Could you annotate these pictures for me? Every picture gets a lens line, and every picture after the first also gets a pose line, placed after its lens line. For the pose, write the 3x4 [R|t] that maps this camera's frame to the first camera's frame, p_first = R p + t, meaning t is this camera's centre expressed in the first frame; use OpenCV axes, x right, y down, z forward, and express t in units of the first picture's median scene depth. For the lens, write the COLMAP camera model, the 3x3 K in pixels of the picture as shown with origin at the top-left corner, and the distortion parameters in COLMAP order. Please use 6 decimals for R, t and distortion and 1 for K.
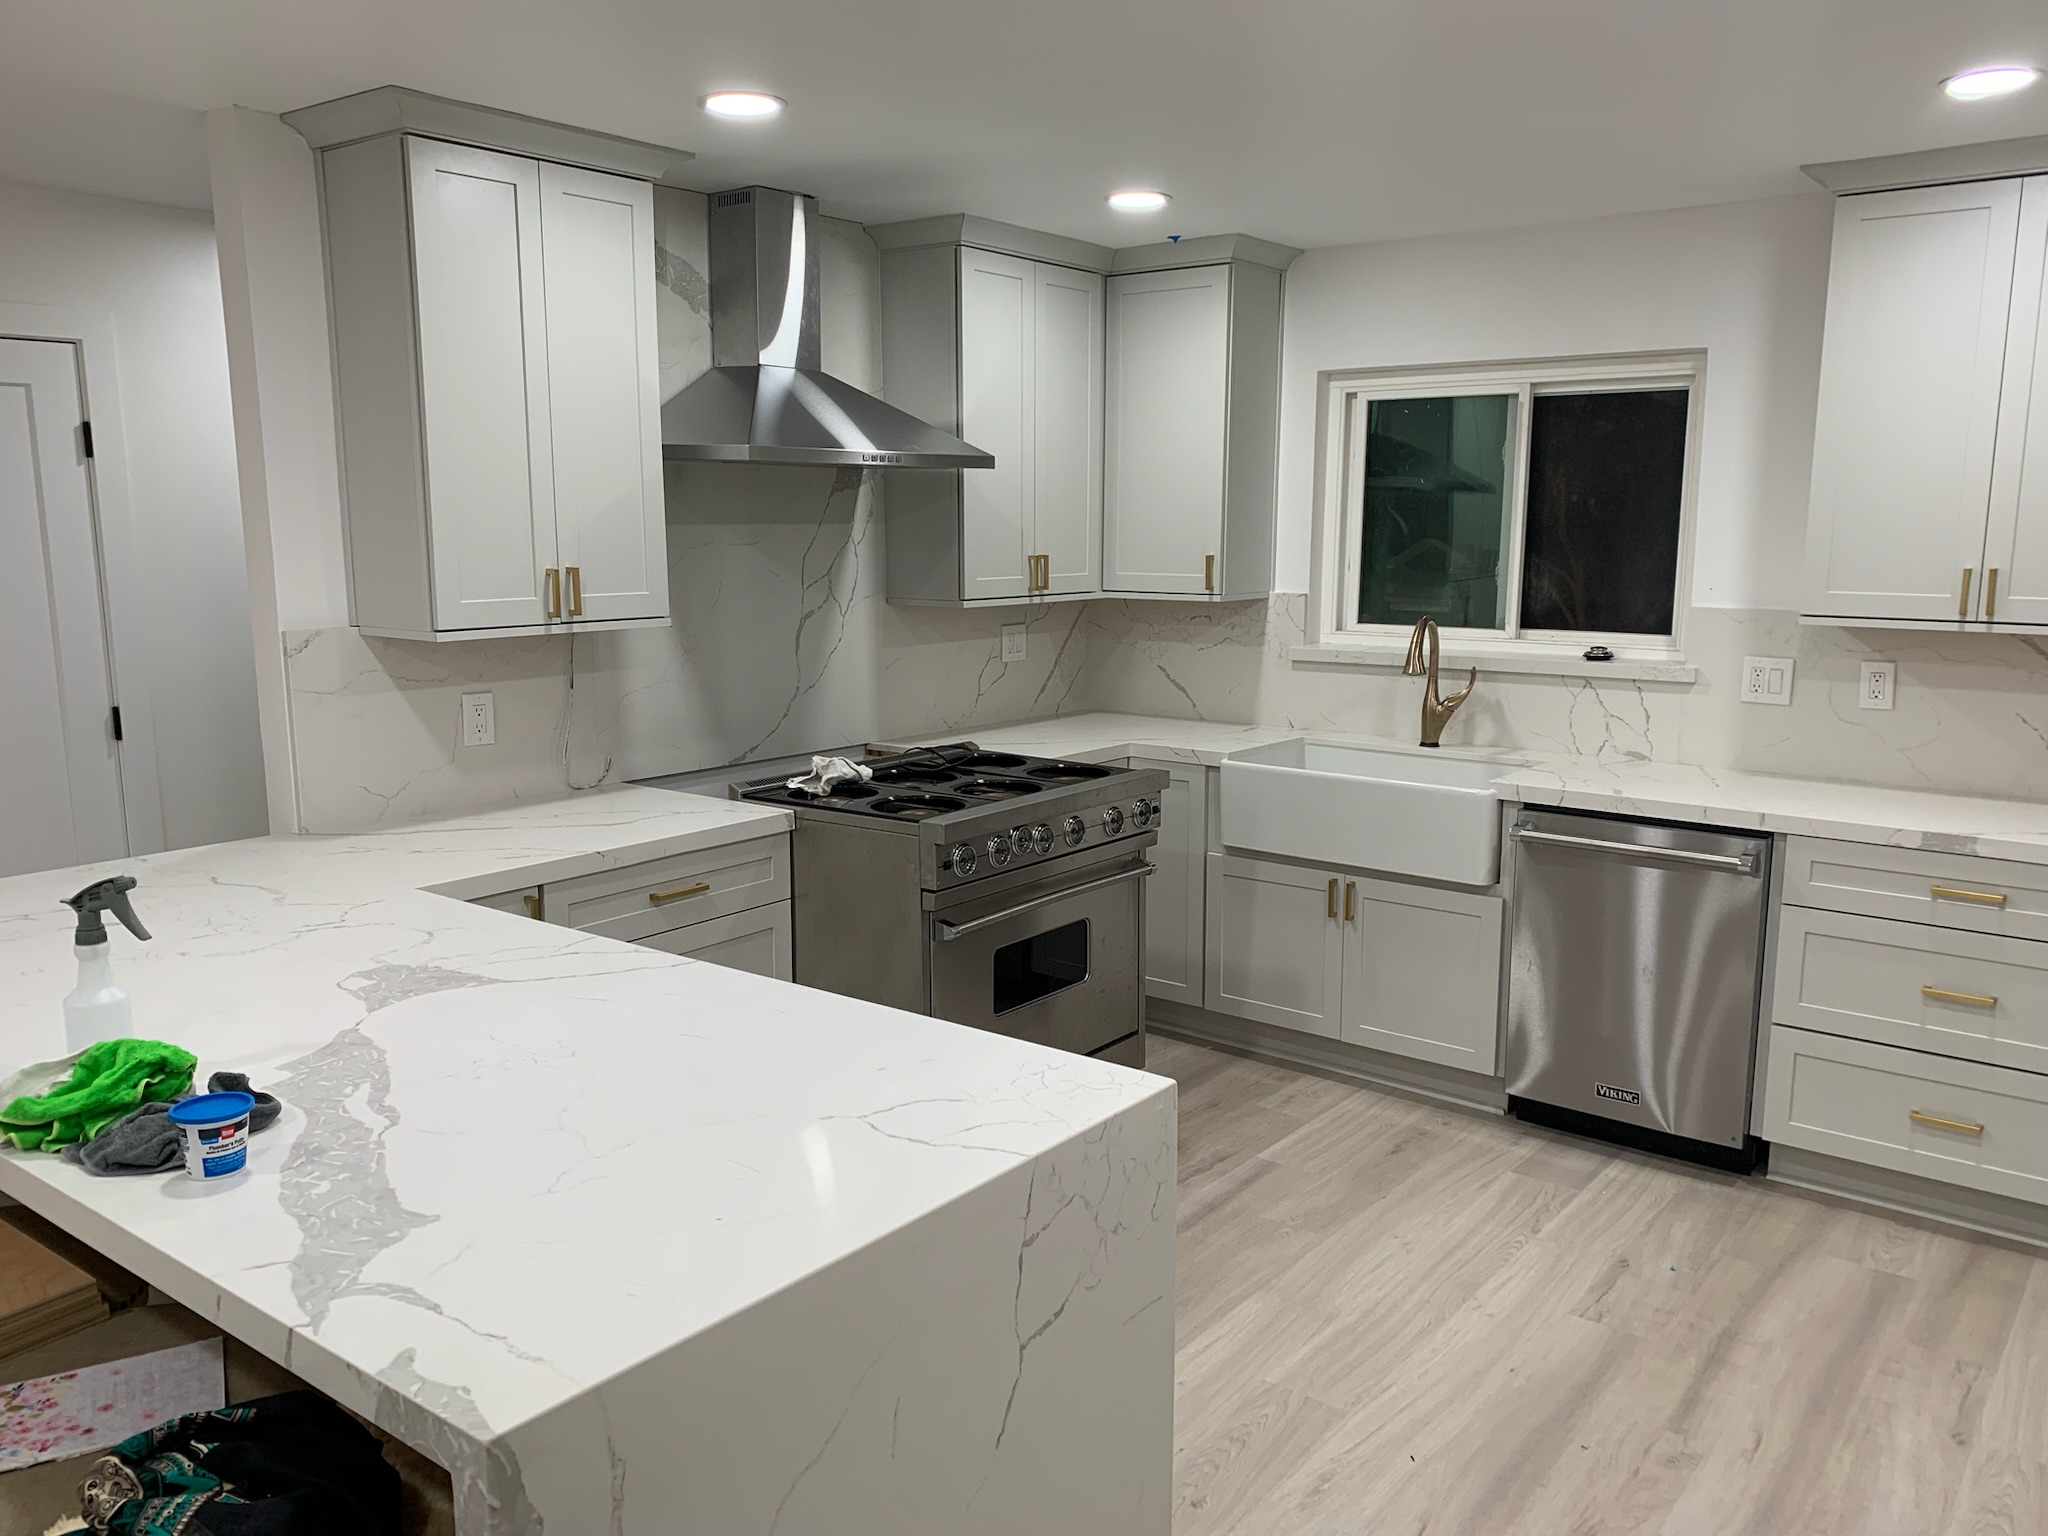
lens RADIAL K [[1570.6, 0, 1031.7], [0, 1570.6, 780.1], [0, 0, 1]] dist [0.020518, -0.027810]
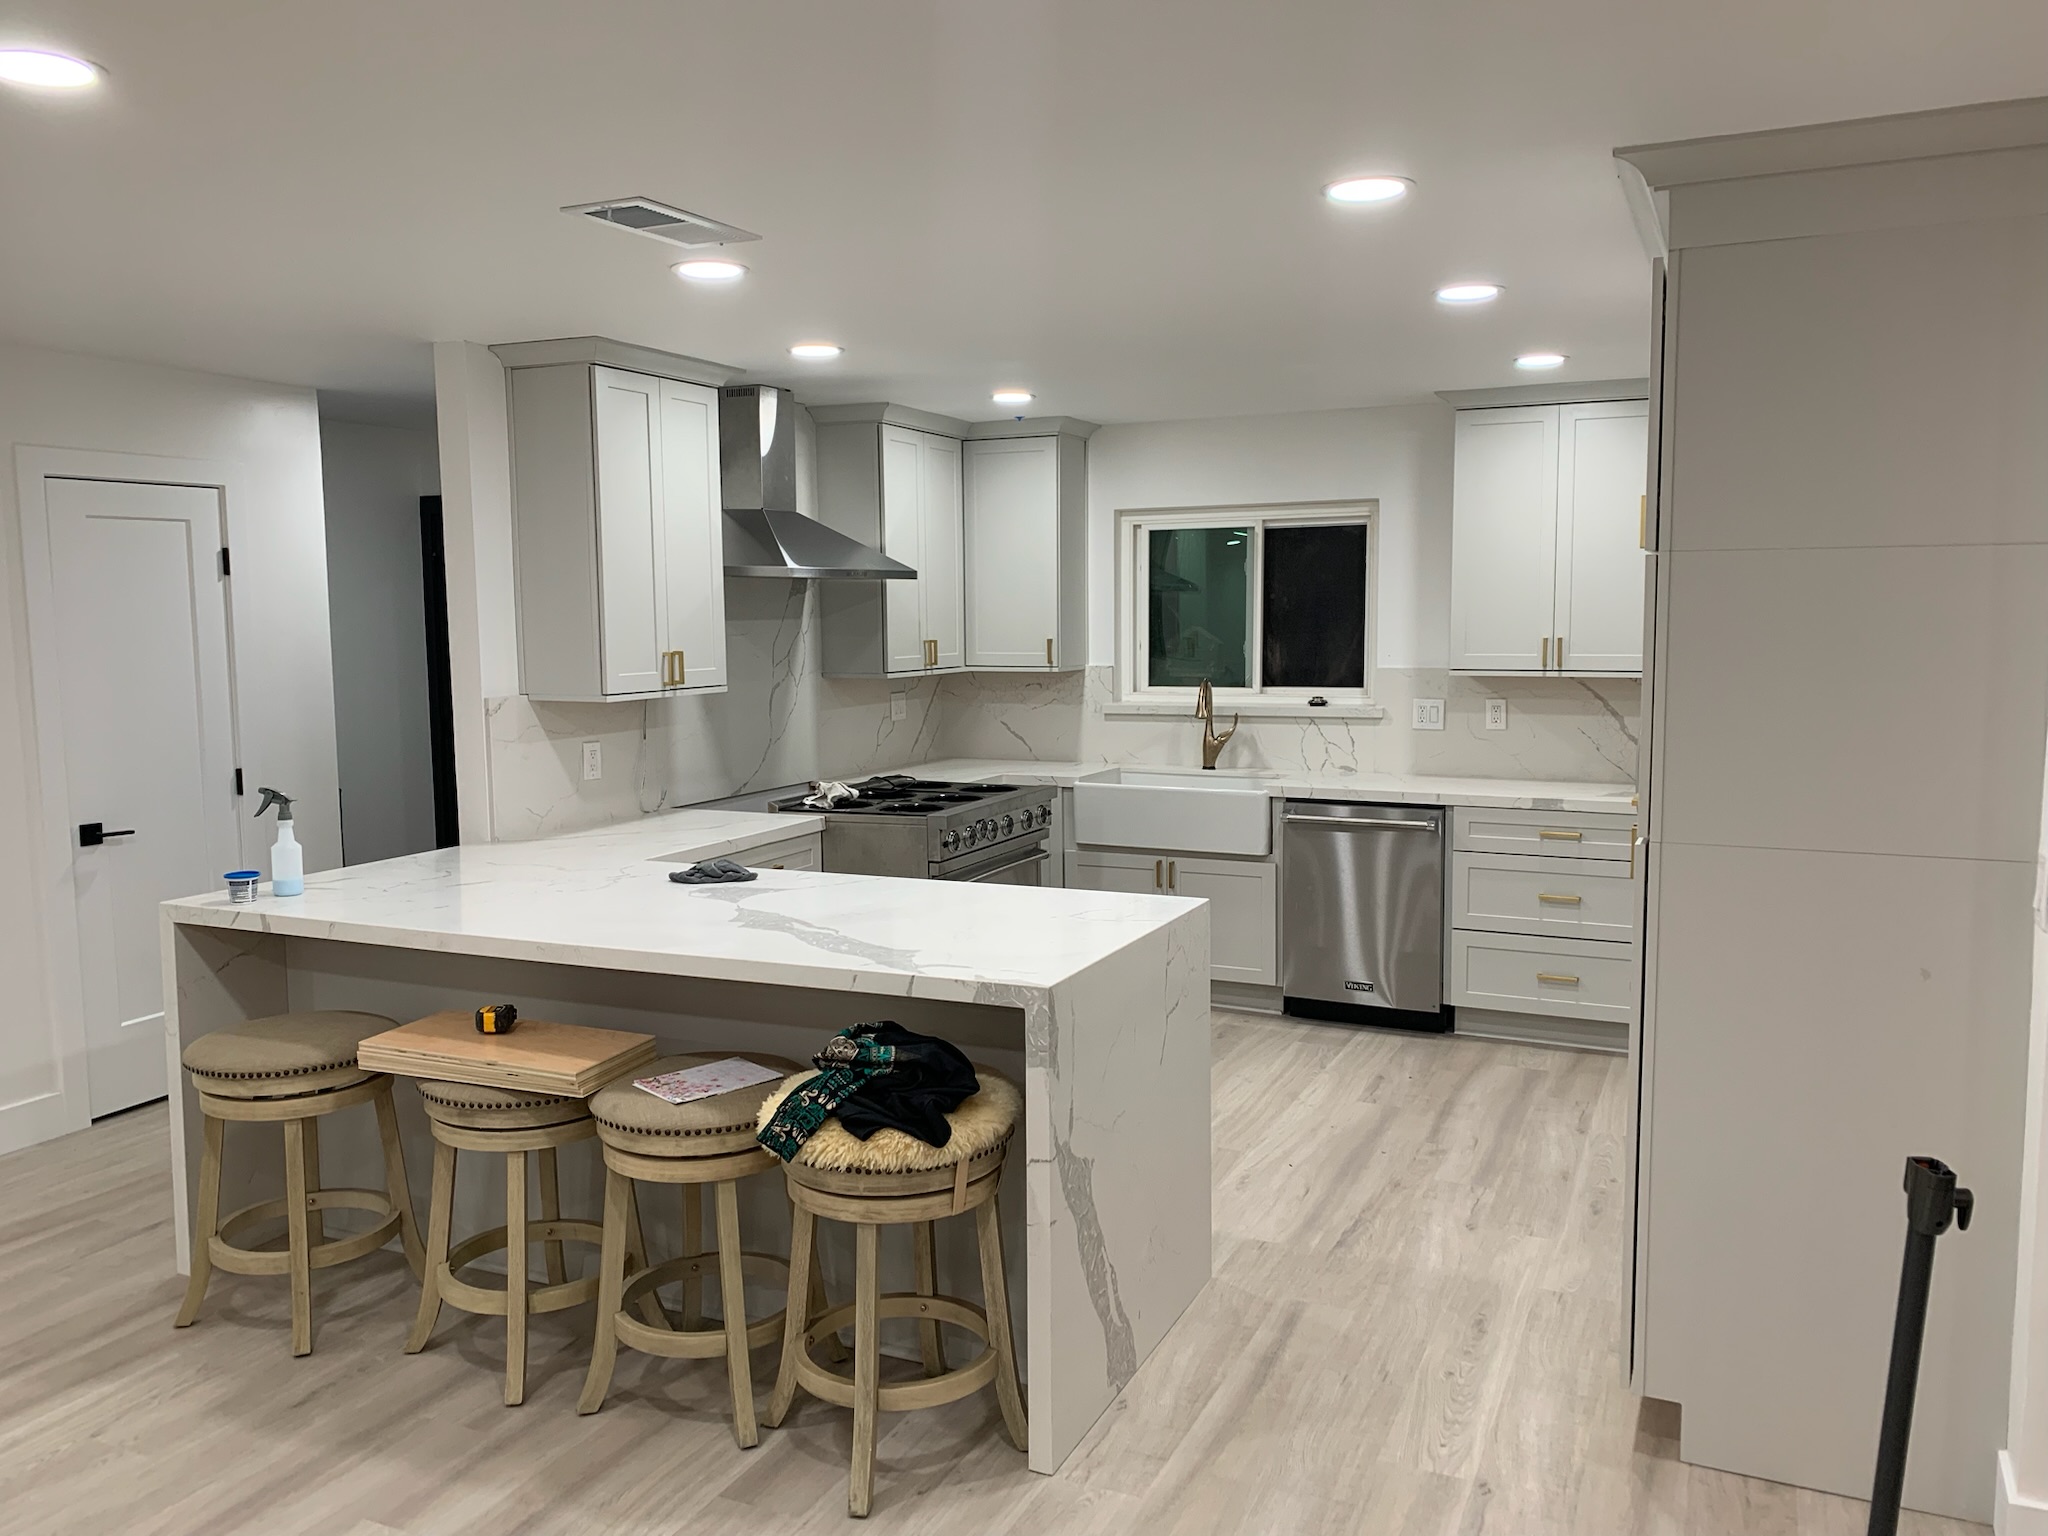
lens RADIAL K [[1570.6, 0, 1009.4], [0, 1570.6, 765.2], [0, 0, 1]] dist [0.020518, -0.027810]
pose [[0.975339, -0.032262, 0.218342, -0.272423], [0.047477, 0.996768, -0.064798, 0.067765], [-0.215546, 0.073566, 0.973719, -0.405038]]
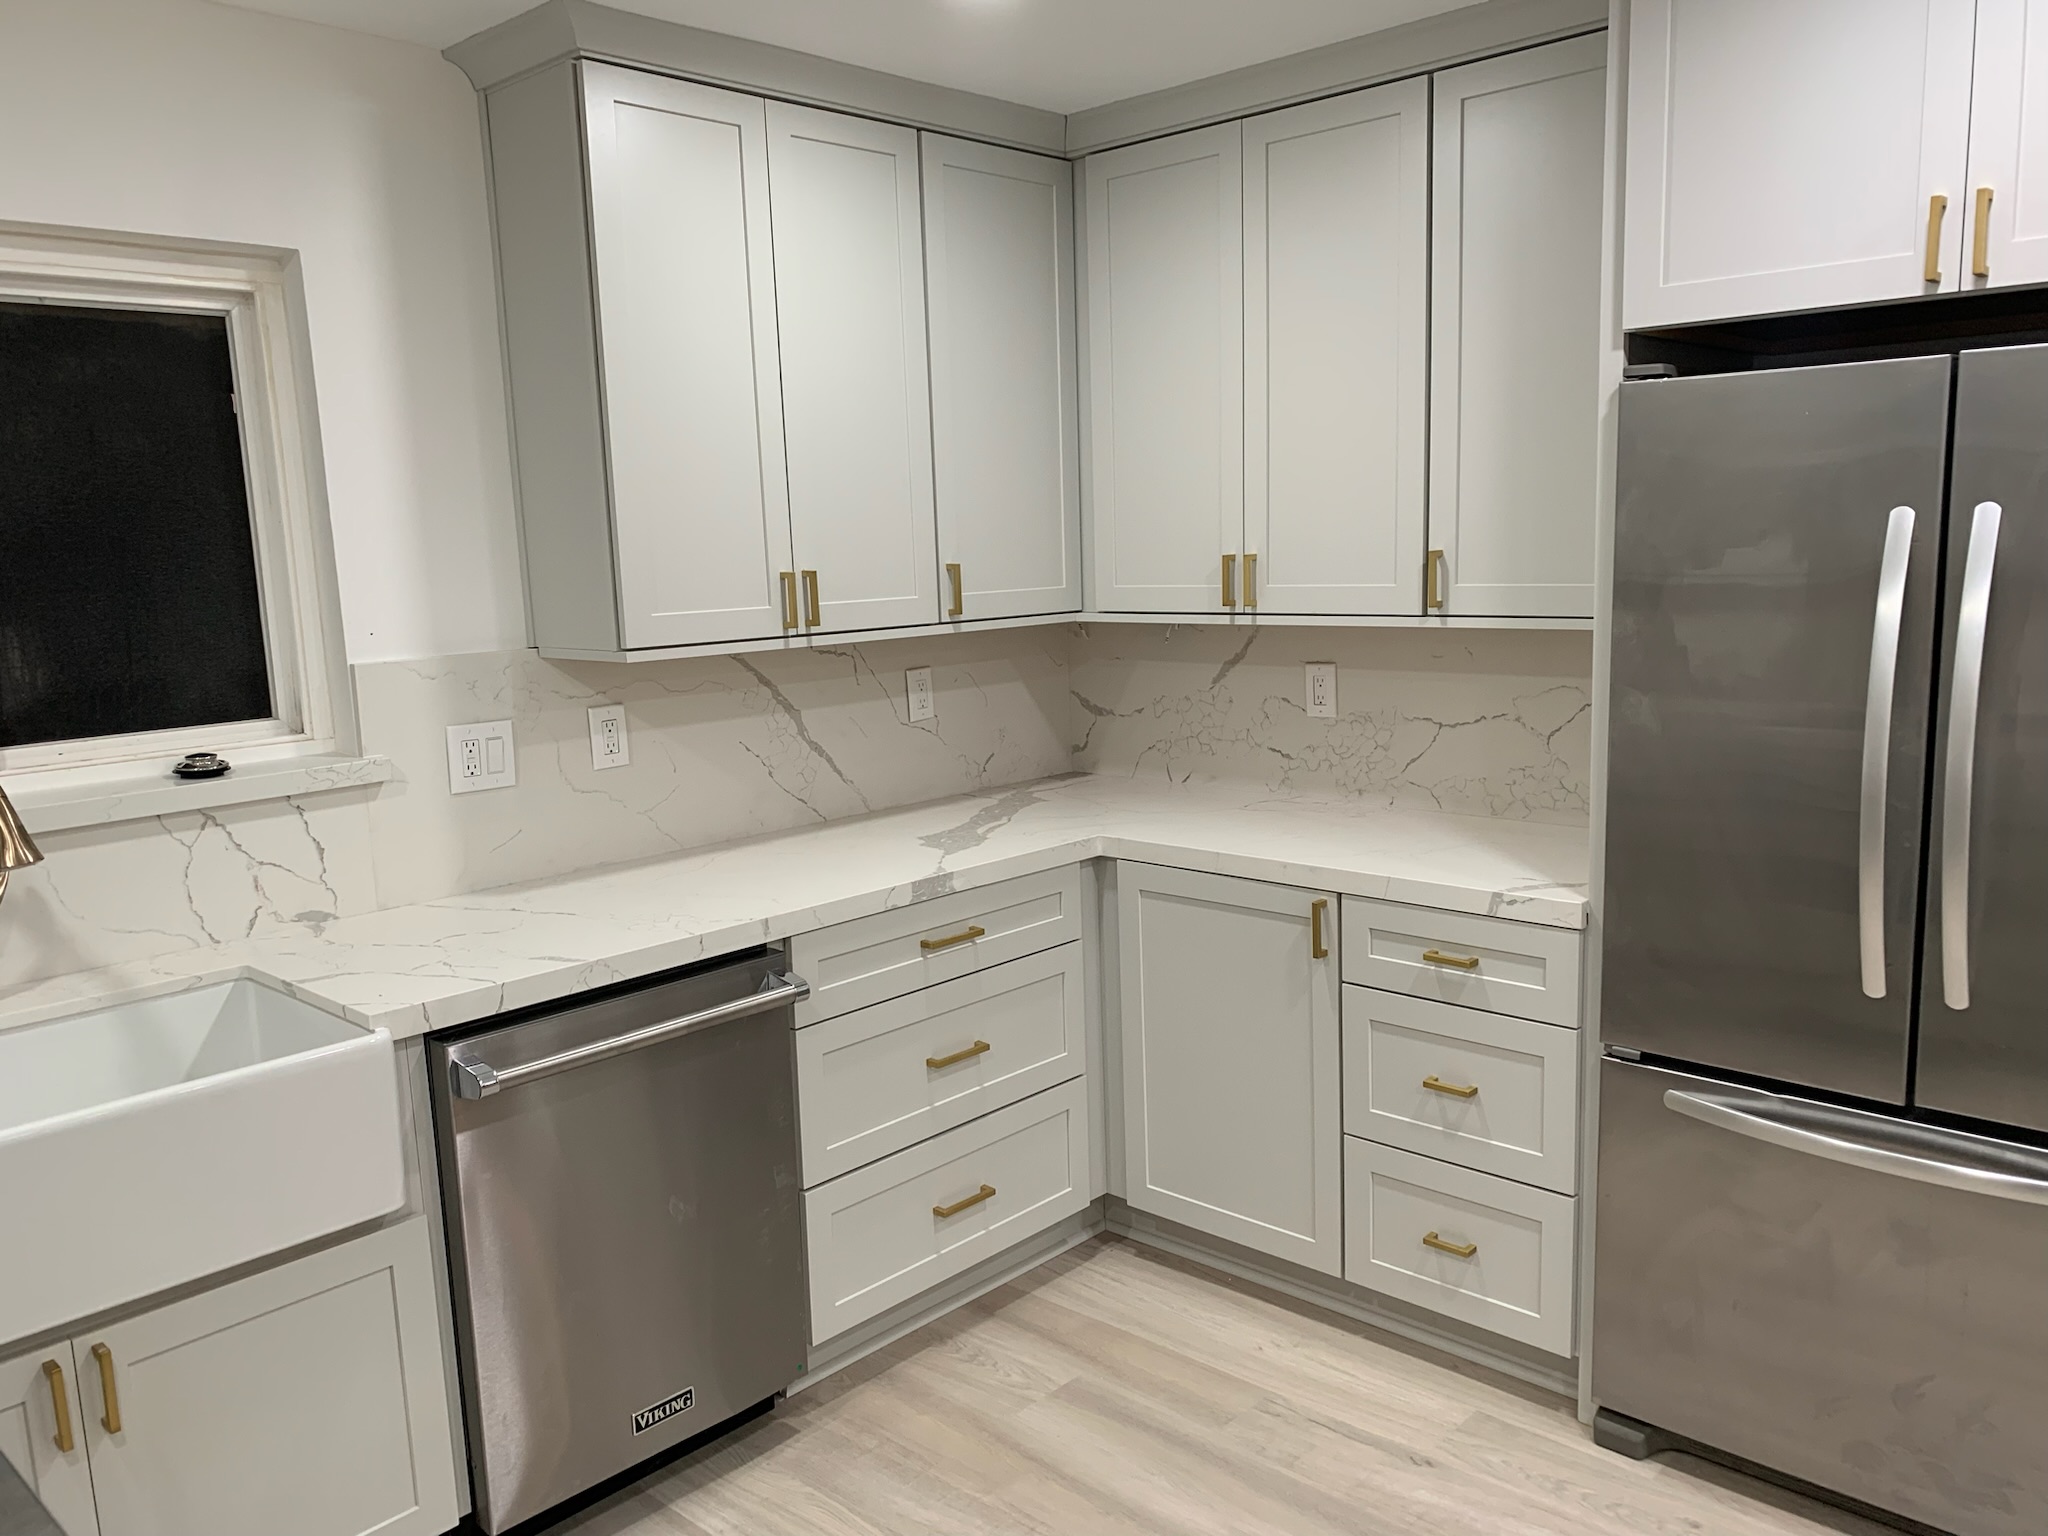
lens RADIAL K [[1570.6, 0, 1017.6], [0, 1570.6, 780.0], [0, 0, 1]] dist [0.020518, -0.027810]
pose [[0.087255, -0.161462, 0.983014, -0.198344], [0.204043, 0.968753, 0.141009, -0.106947], [-0.975066, 0.188273, 0.117474, 0.722673]]
